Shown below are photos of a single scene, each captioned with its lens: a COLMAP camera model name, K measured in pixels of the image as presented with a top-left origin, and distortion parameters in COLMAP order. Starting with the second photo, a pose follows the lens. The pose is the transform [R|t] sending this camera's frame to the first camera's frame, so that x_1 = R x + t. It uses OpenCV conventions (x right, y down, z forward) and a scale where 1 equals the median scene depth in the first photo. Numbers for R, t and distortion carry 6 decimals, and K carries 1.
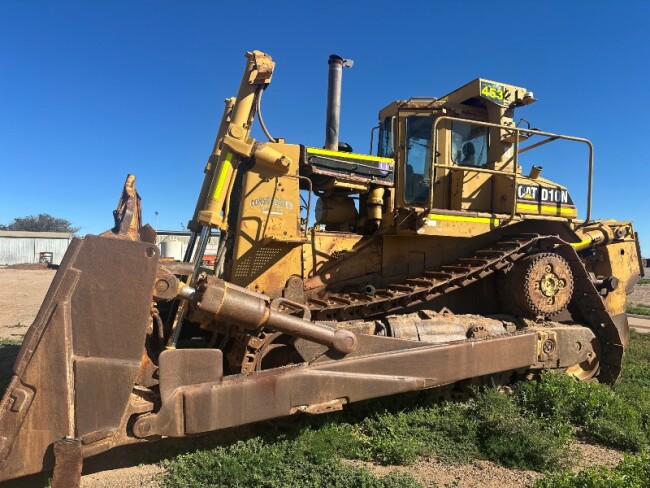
lens RADIAL K [[473.6, 0, 325.0], [0, 473.6, 244.0], [0, 0, 1]] dist [0.014927, 0.001077]
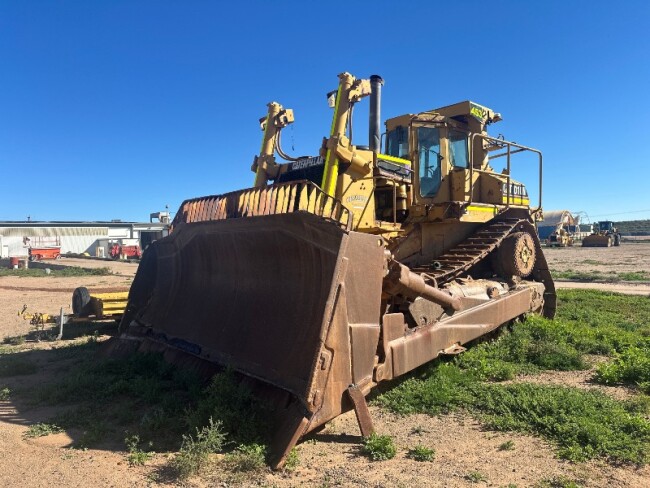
lens RADIAL K [[473.6, 0, 325.0], [0, 473.6, 244.0], [0, 0, 1]] dist [0.014927, 0.001077]
pose [[0.933930, -0.045565, 0.354539, -0.590403], [0.033127, 0.998607, 0.041076, -0.022872], [-0.355917, -0.026617, 0.934139, -0.106733]]
